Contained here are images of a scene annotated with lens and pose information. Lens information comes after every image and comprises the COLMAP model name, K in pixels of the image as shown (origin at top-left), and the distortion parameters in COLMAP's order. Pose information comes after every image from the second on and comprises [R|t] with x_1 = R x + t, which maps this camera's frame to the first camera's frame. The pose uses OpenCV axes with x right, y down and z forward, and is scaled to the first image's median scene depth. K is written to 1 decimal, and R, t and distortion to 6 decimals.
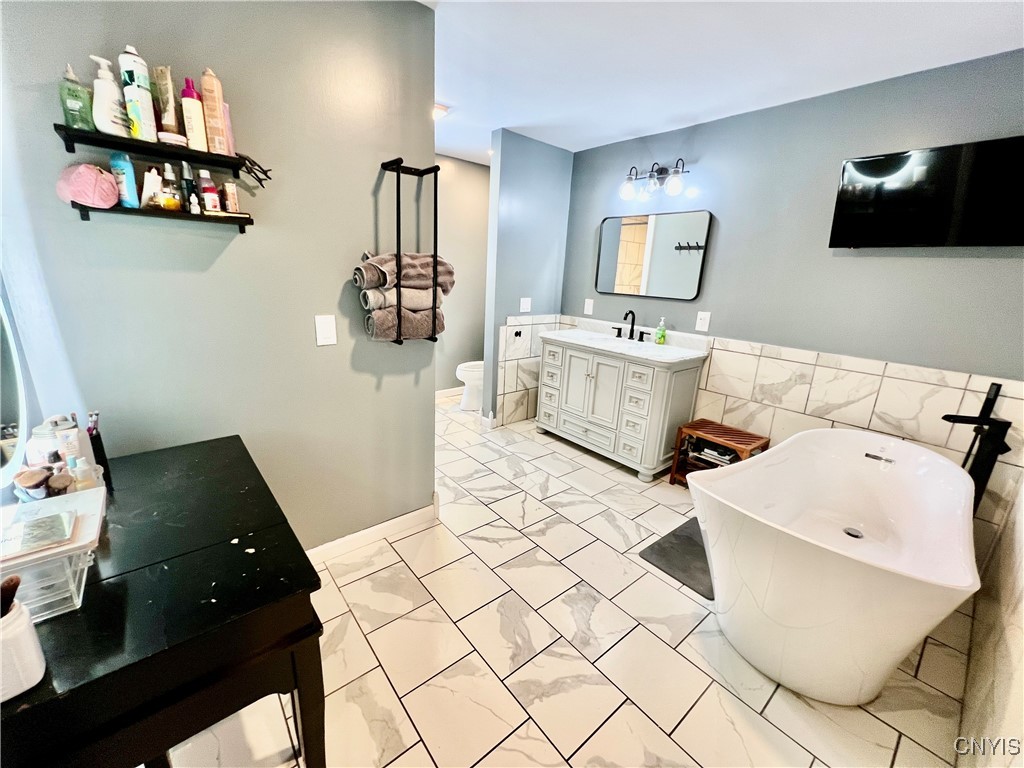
lens RADIAL K [[410.5, 0, 511.4], [0, 410.5, 383.7], [0, 0, 1]] dist [-0.002603, 0.000318]
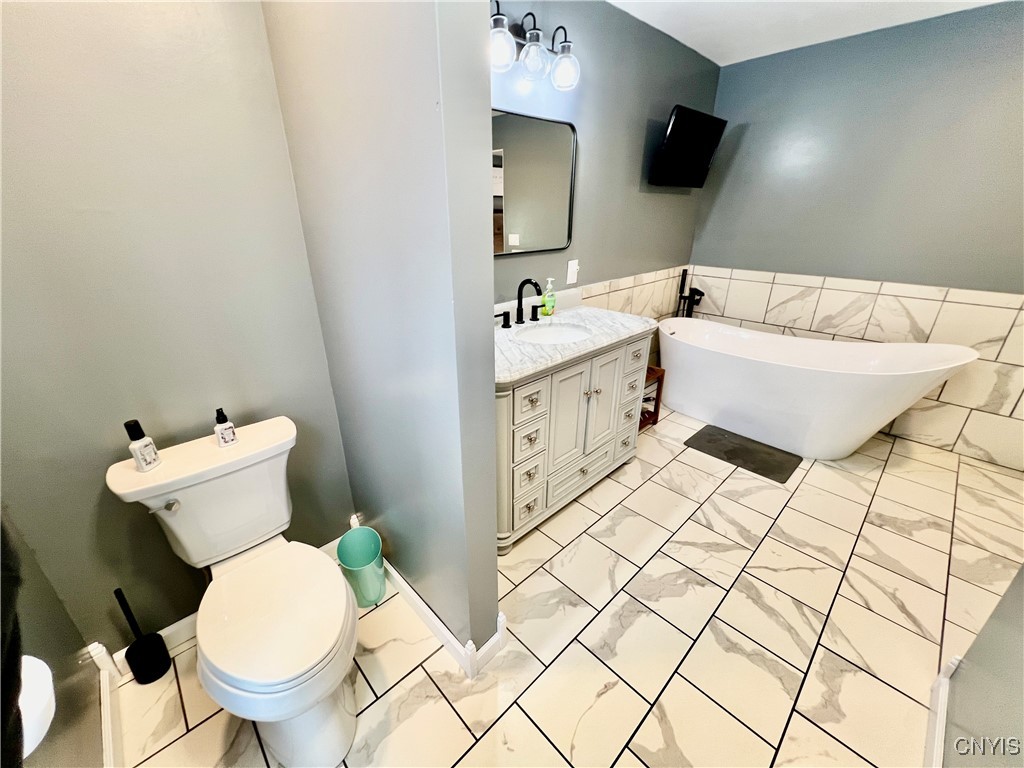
lens RADIAL K [[410.5, 0, 510.4], [0, 410.5, 384.6], [0, 0, 1]] dist [-0.002603, 0.000318]
pose [[-0.061849, -0.434277, 0.898654, -0.380522], [0.264150, 0.861150, 0.434333, -0.355349], [-0.962496, 0.264243, 0.061453, 1.146847]]
